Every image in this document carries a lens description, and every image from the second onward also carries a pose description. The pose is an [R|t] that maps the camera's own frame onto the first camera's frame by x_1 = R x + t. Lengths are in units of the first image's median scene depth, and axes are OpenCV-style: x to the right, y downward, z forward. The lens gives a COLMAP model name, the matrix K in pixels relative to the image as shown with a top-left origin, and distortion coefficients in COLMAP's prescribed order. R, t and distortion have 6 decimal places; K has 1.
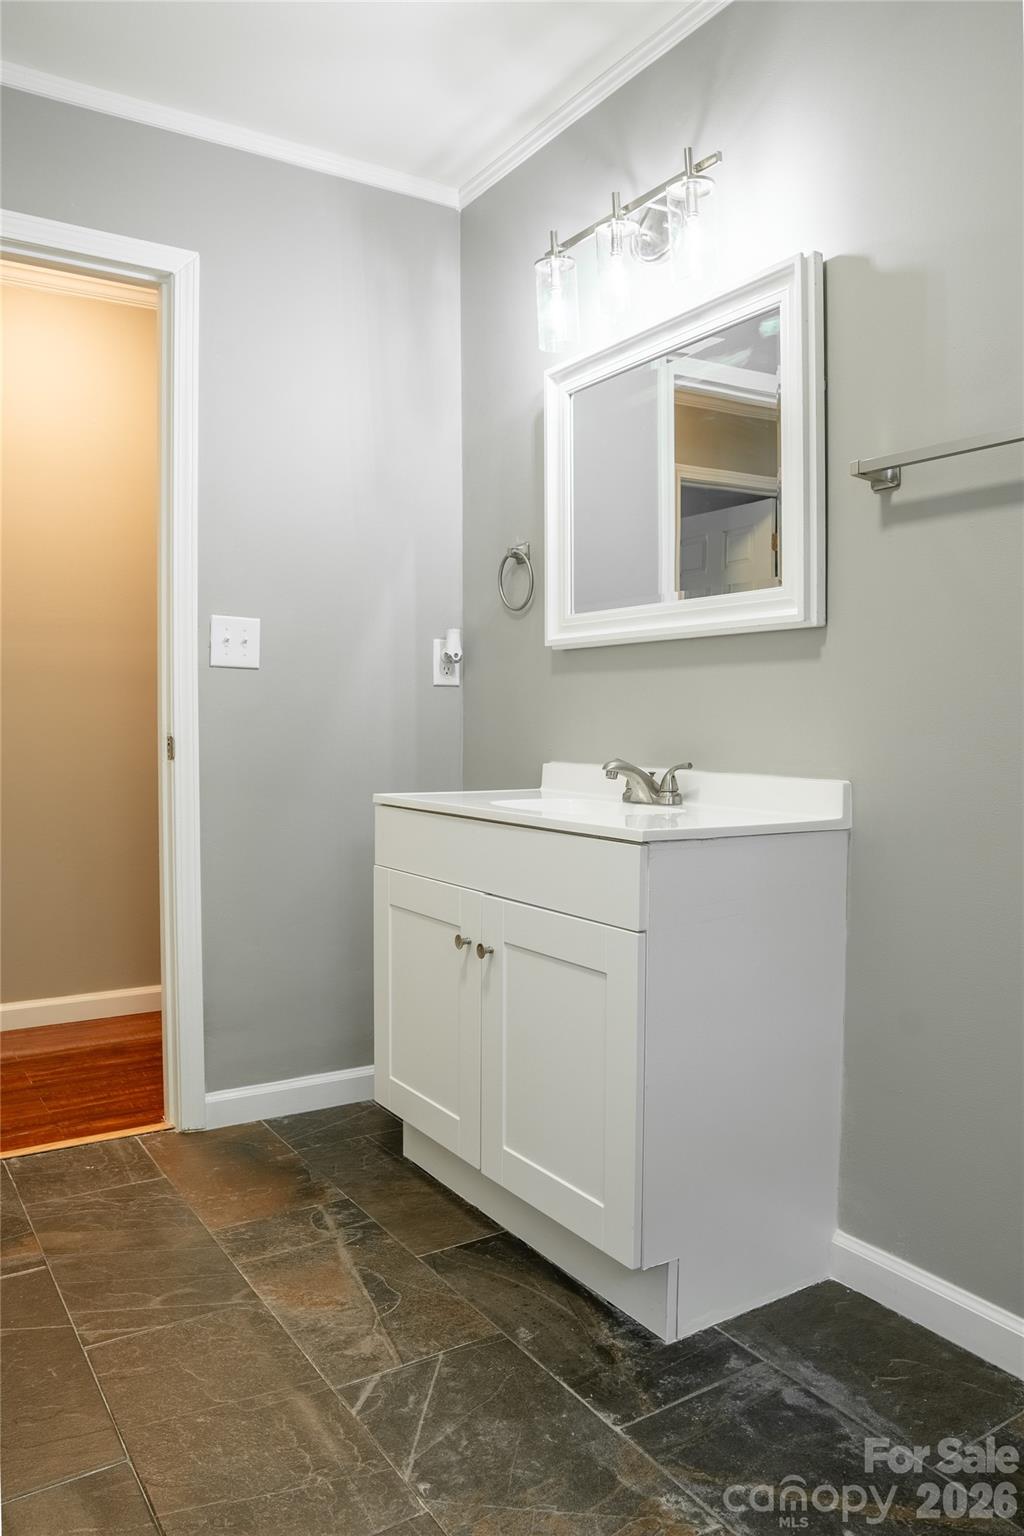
lens RADIAL K [[1096.3, 0, 503.4], [0, 1096.3, 765.9], [0, 0, 1]] dist [-0.066336, 0.032643]
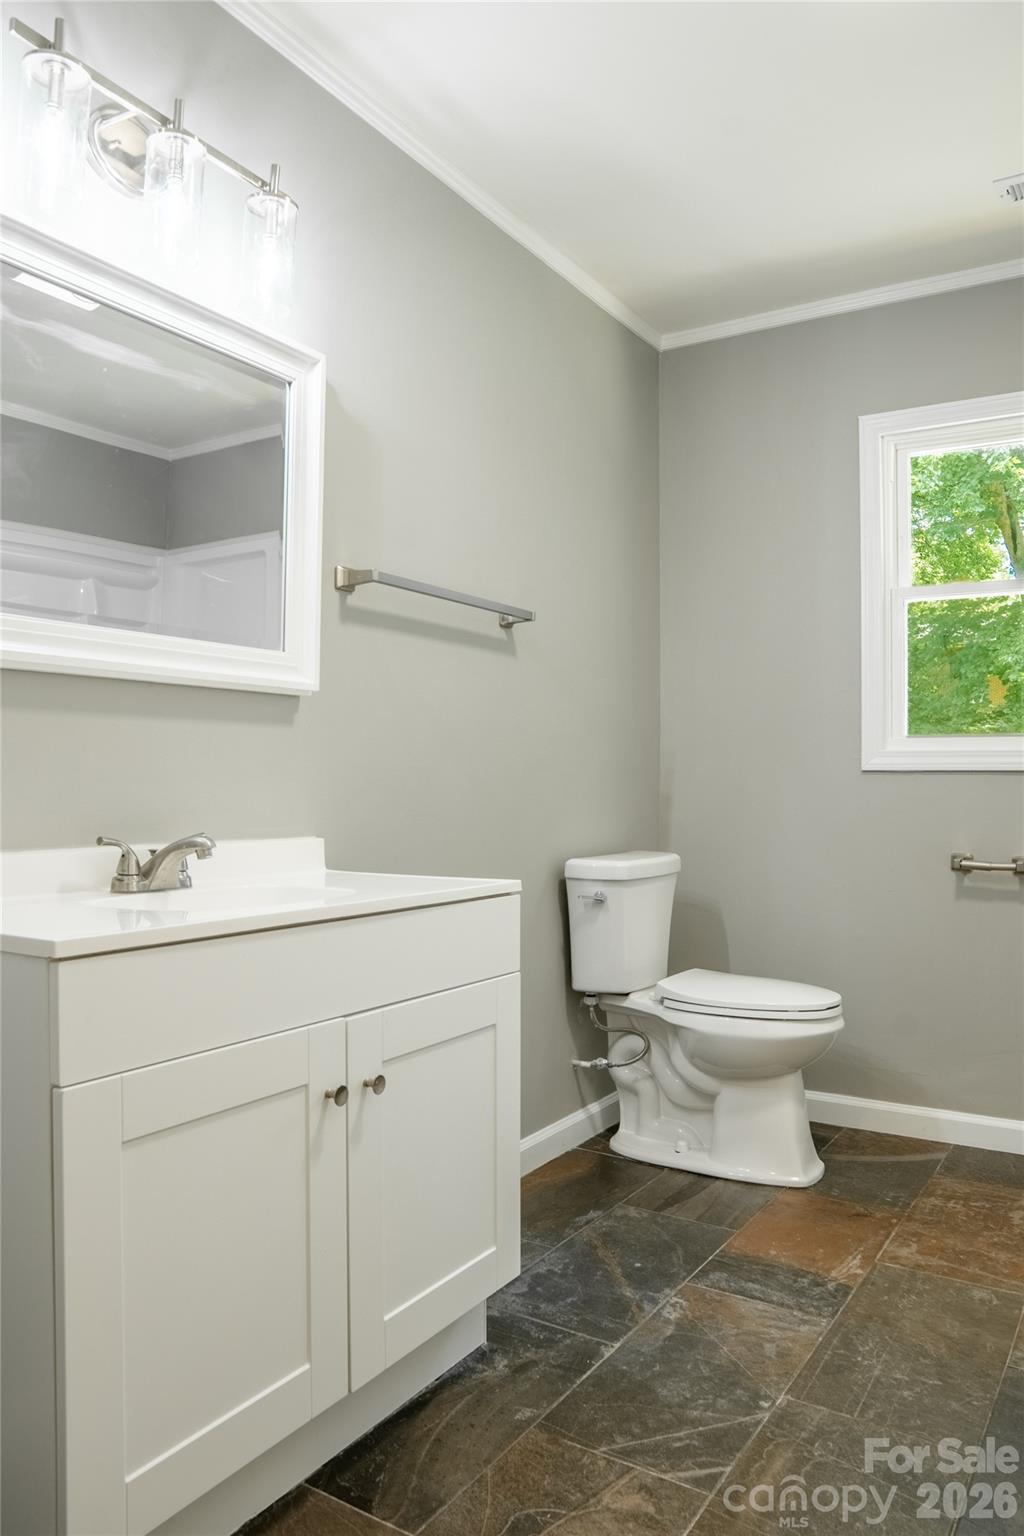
lens RADIAL K [[1096.3, 0, 500.1], [0, 1096.3, 764.6], [0, 0, 1]] dist [-0.066336, 0.032643]
pose [[-0.414845, 0.007150, 0.909864, -0.894412], [0.030230, 0.999525, 0.005928, -0.069245], [-0.909390, 0.029965, -0.414865, 1.464383]]
